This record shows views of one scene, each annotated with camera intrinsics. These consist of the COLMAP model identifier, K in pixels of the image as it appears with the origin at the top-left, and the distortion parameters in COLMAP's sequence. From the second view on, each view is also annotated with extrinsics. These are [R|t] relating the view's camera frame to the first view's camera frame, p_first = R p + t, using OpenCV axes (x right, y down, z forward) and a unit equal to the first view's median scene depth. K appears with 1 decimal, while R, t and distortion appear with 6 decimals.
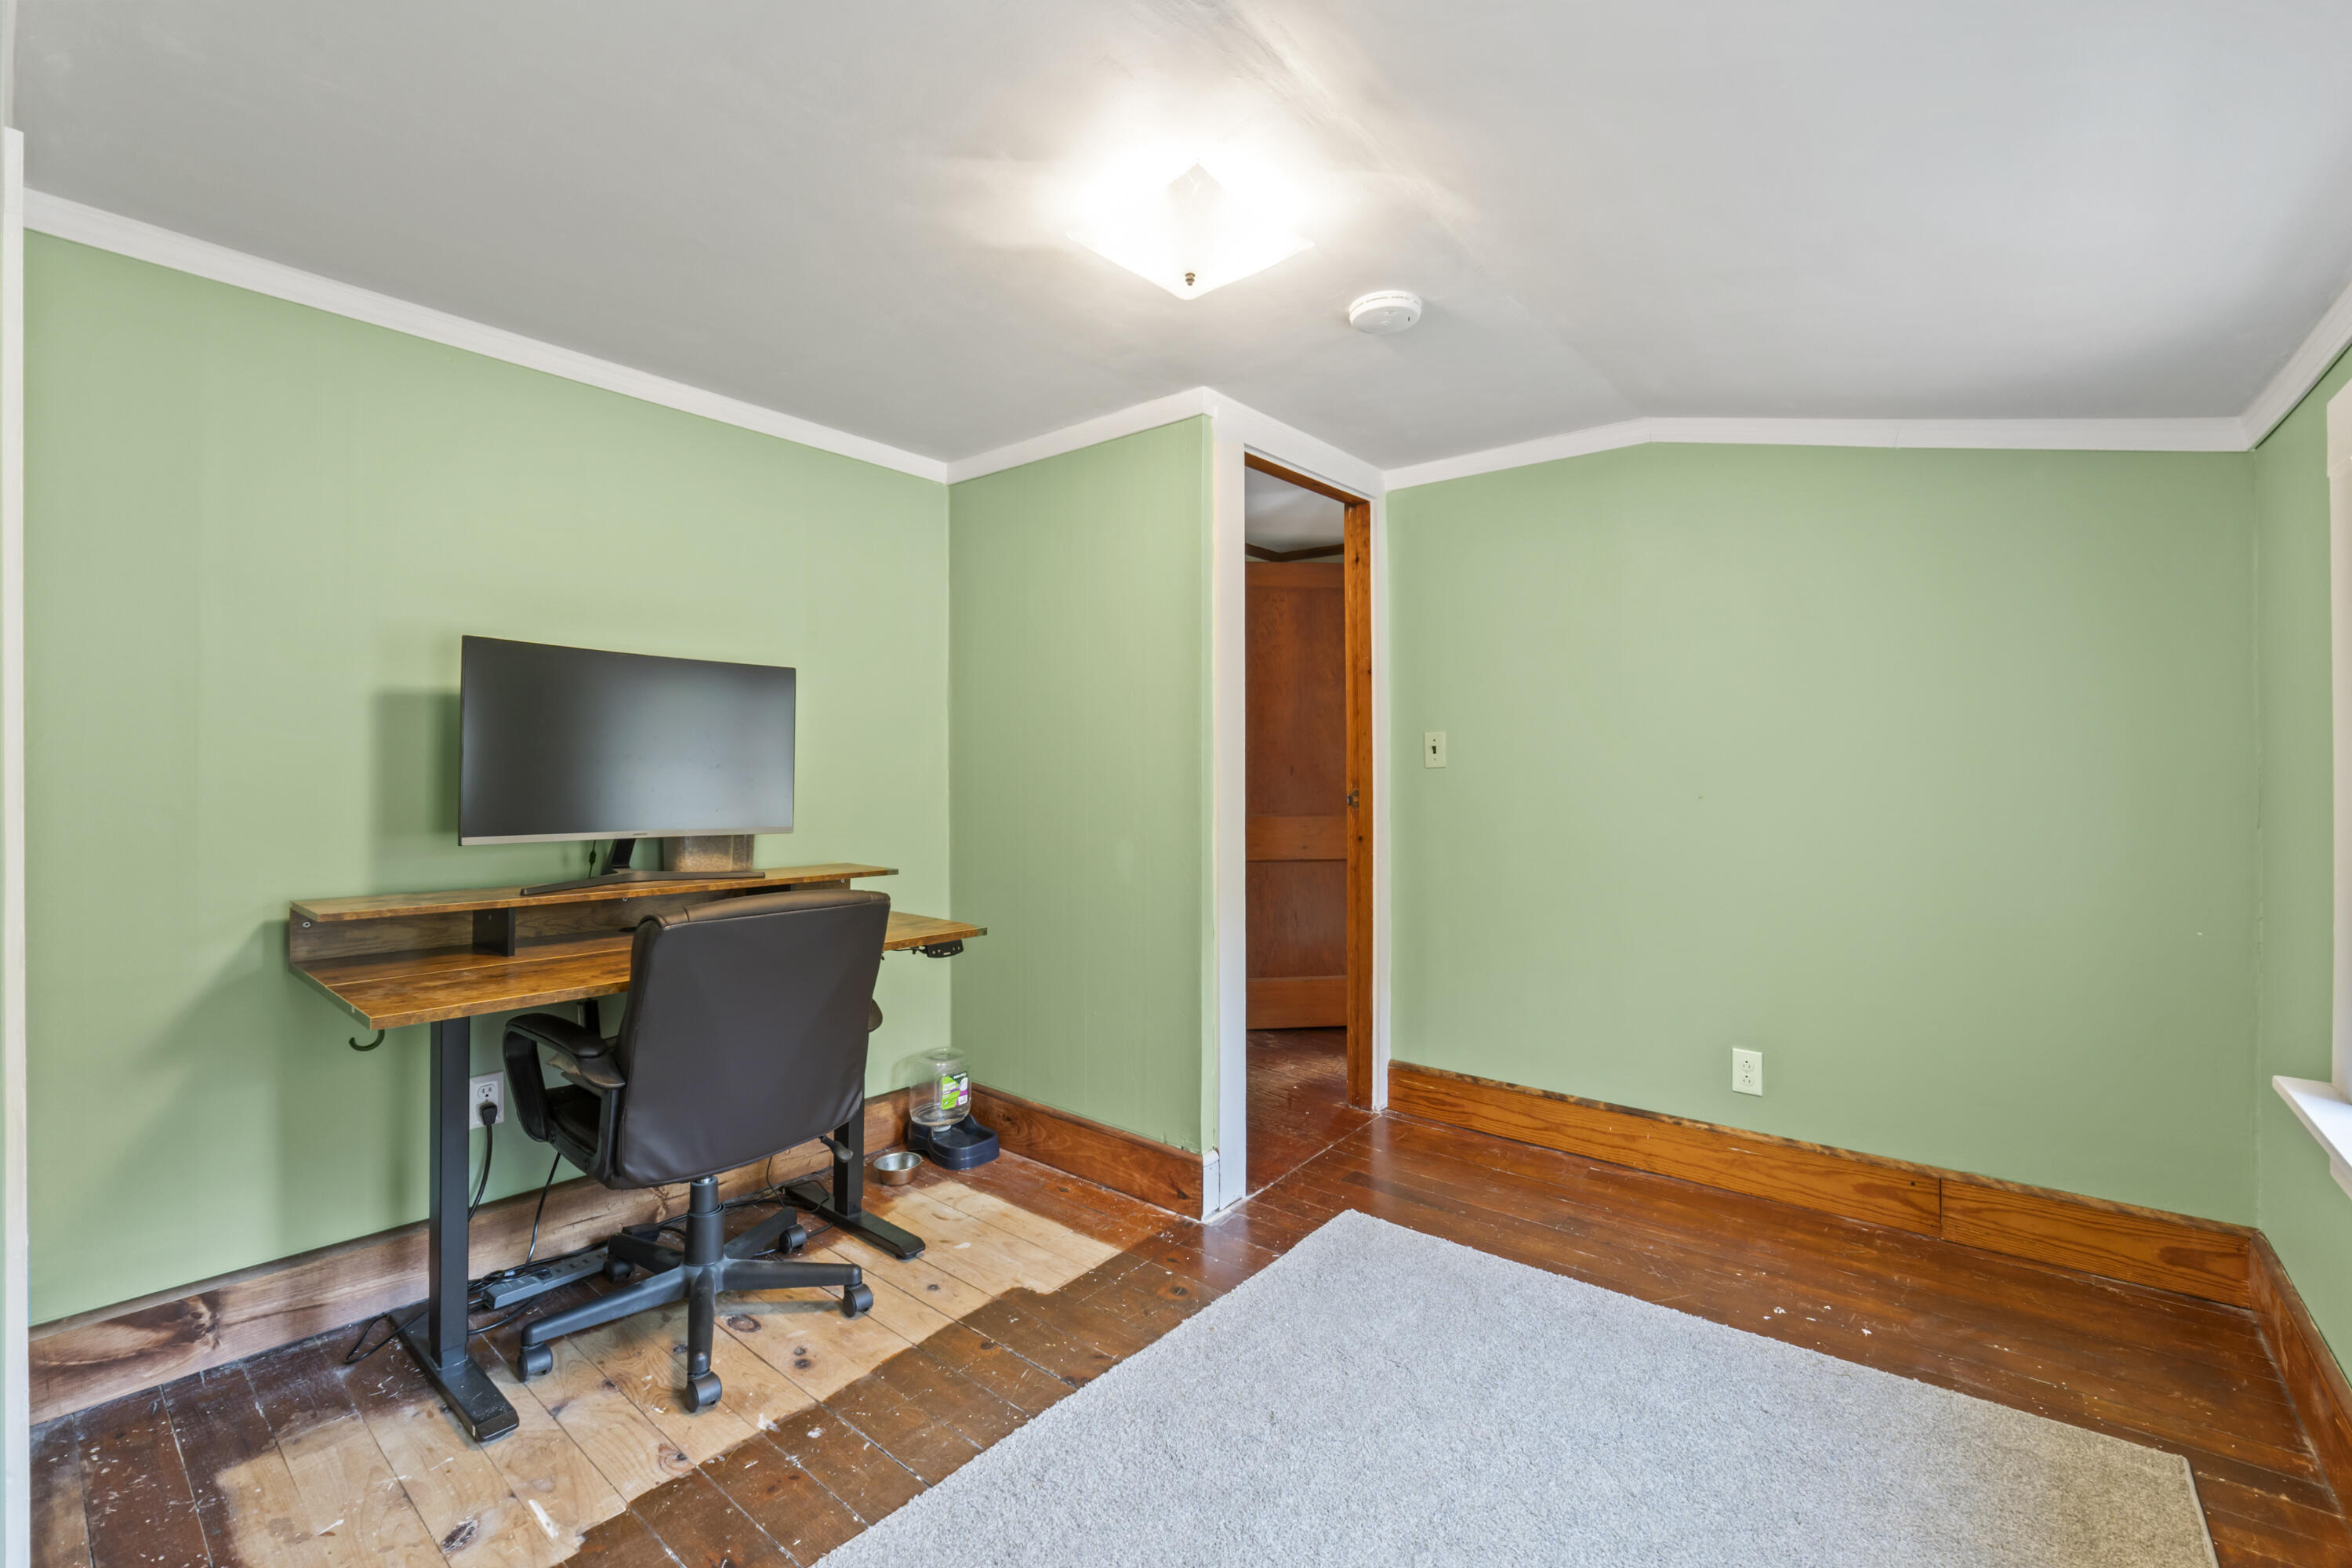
lens RADIAL K [[997.0, 0, 1172.2], [0, 997.0, 772.3], [0, 0, 1]] dist [-0.011913, 0.001479]
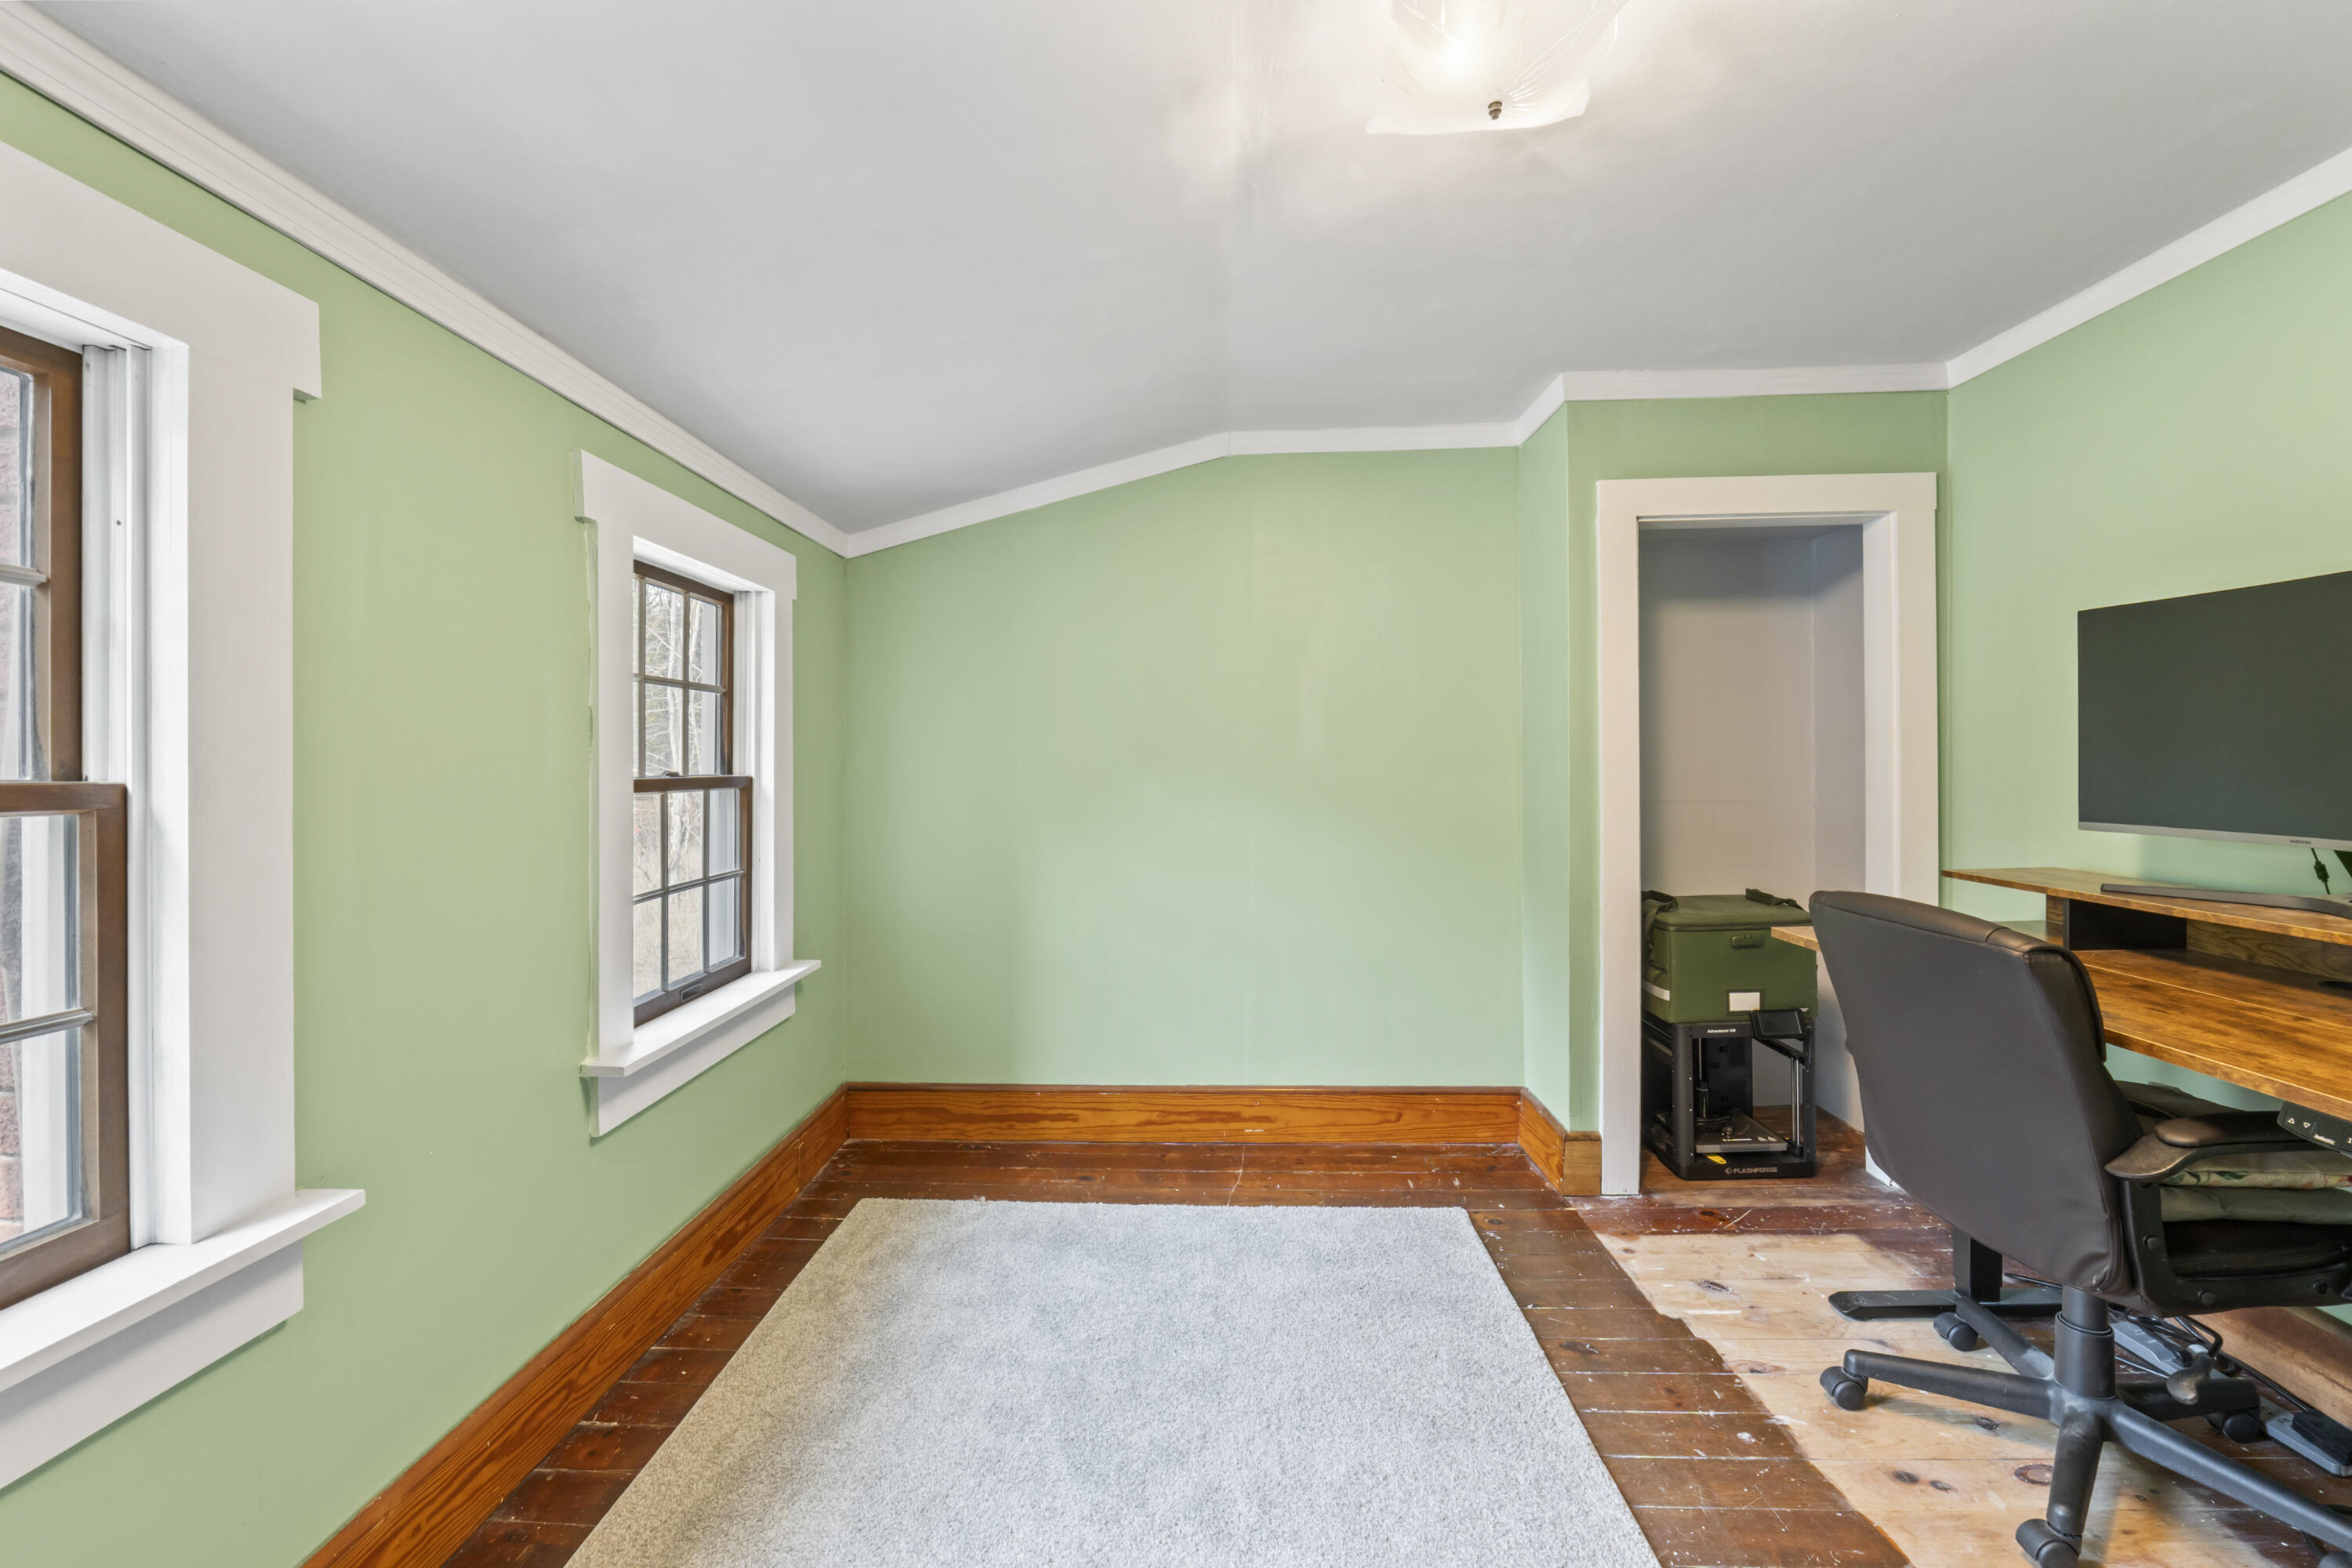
lens RADIAL K [[997.0, 0, 1174.3], [0, 997.0, 769.1], [0, 0, 1]] dist [-0.011913, 0.001479]
pose [[-0.796816, 0.003565, -0.604212, 0.685724], [0.000700, 0.999987, 0.004977, 0.010022], [0.604222, 0.003543, -0.796808, 1.473608]]
